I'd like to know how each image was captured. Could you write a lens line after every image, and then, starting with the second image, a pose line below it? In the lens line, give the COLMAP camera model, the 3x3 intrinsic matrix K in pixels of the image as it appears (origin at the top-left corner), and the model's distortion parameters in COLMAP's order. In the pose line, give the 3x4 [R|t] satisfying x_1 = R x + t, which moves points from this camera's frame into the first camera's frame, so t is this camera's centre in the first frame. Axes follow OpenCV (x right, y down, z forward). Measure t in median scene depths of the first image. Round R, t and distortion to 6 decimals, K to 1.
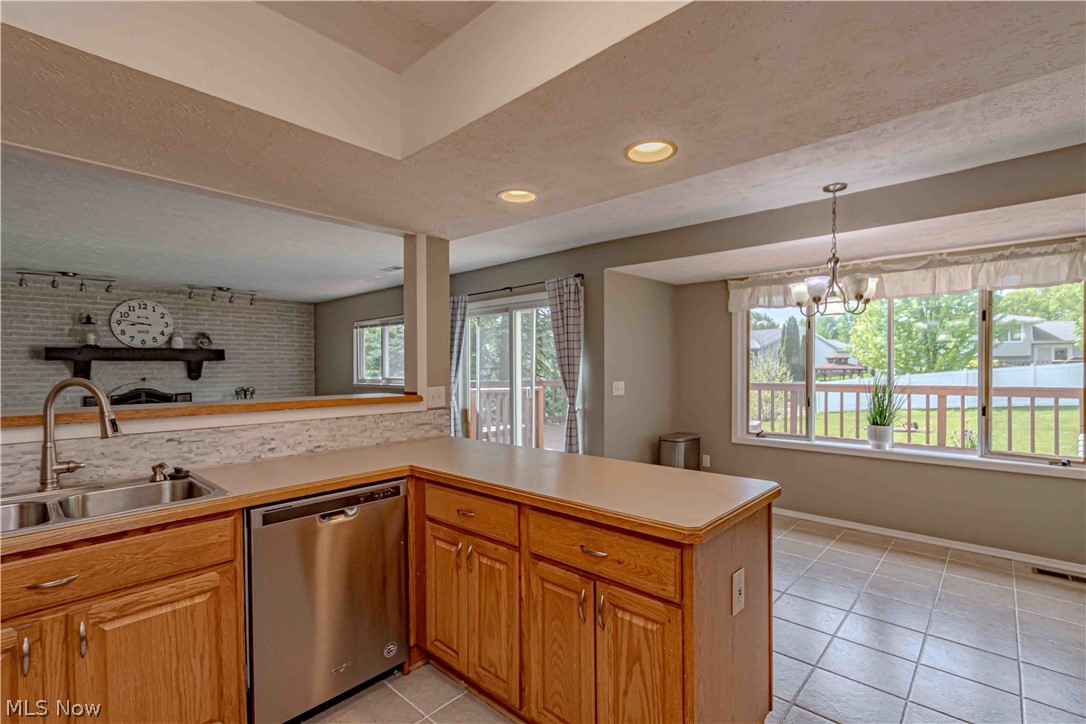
lens RADIAL K [[490.0, 0, 534.8], [0, 490.0, 369.8], [0, 0, 1]] dist [0.005921, -0.004915]
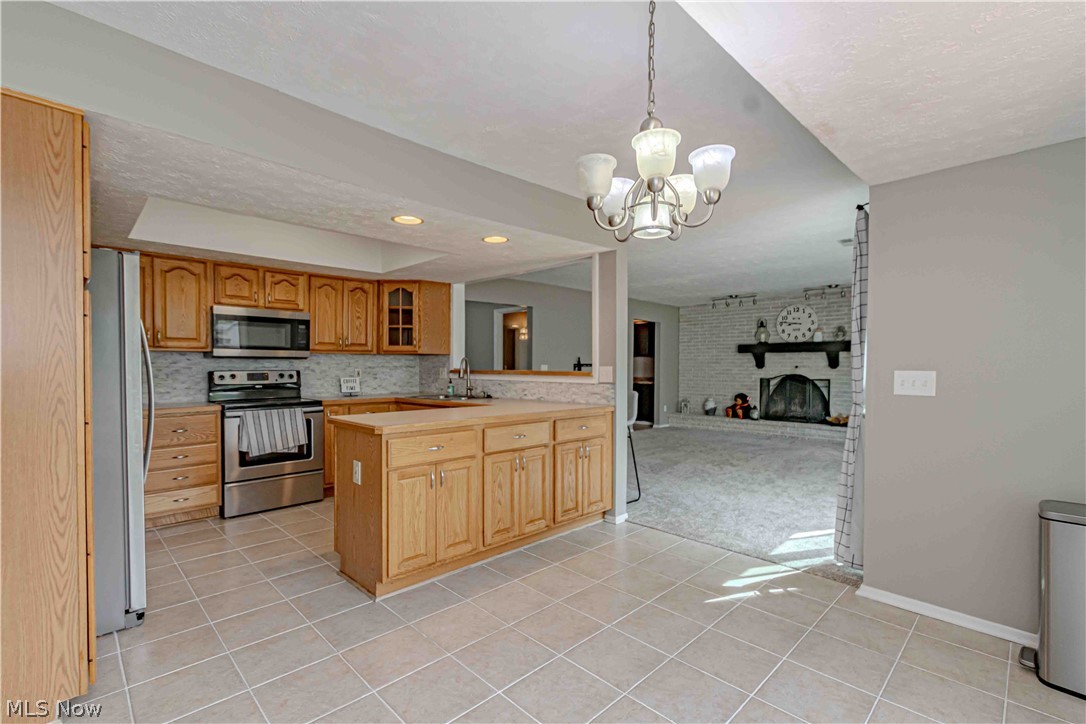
lens RADIAL K [[490.0, 0, 543.7], [0, 490.0, 370.6], [0, 0, 1]] dist [0.005921, -0.004915]
pose [[-0.035715, 0.017578, -0.999207, 0.487635], [-0.006334, 0.999821, 0.017815, 0.009834], [0.999342, 0.006966, -0.035598, 0.384442]]
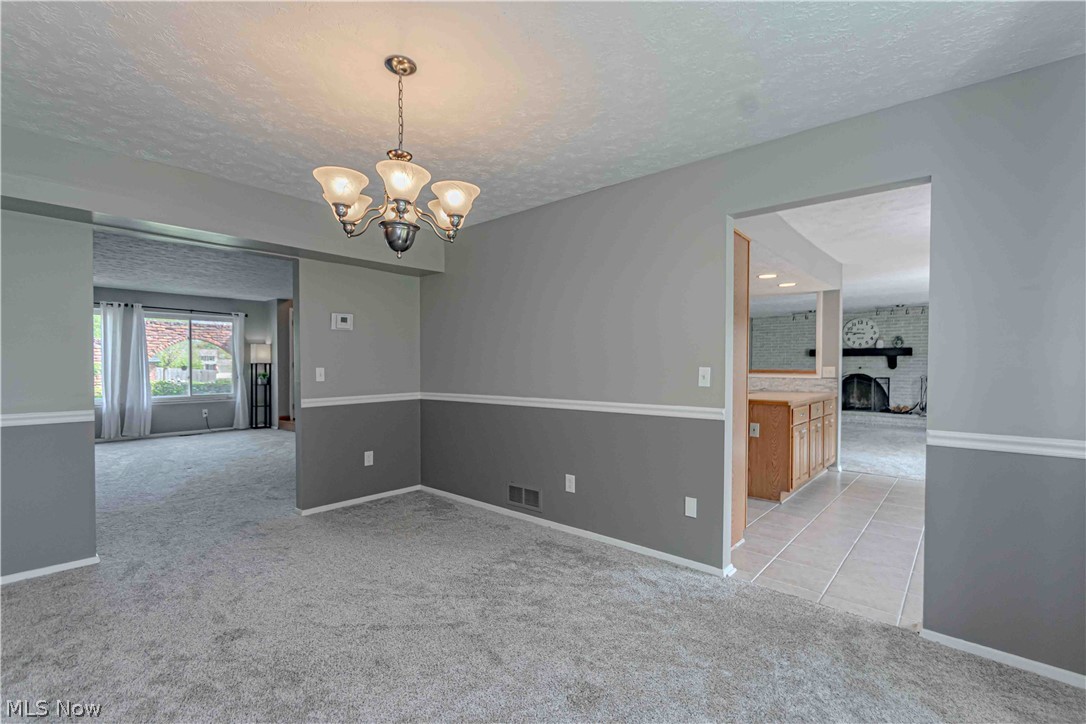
lens RADIAL K [[490.0, 0, 548.9], [0, 490.0, 367.0], [0, 0, 1]] dist [0.005921, -0.004915]
pose [[0.047721, 0.009655, -0.998814, 0.740597], [-0.010946, 0.999898, 0.009142, 0.012683], [0.998801, 0.010496, 0.047822, -0.089562]]
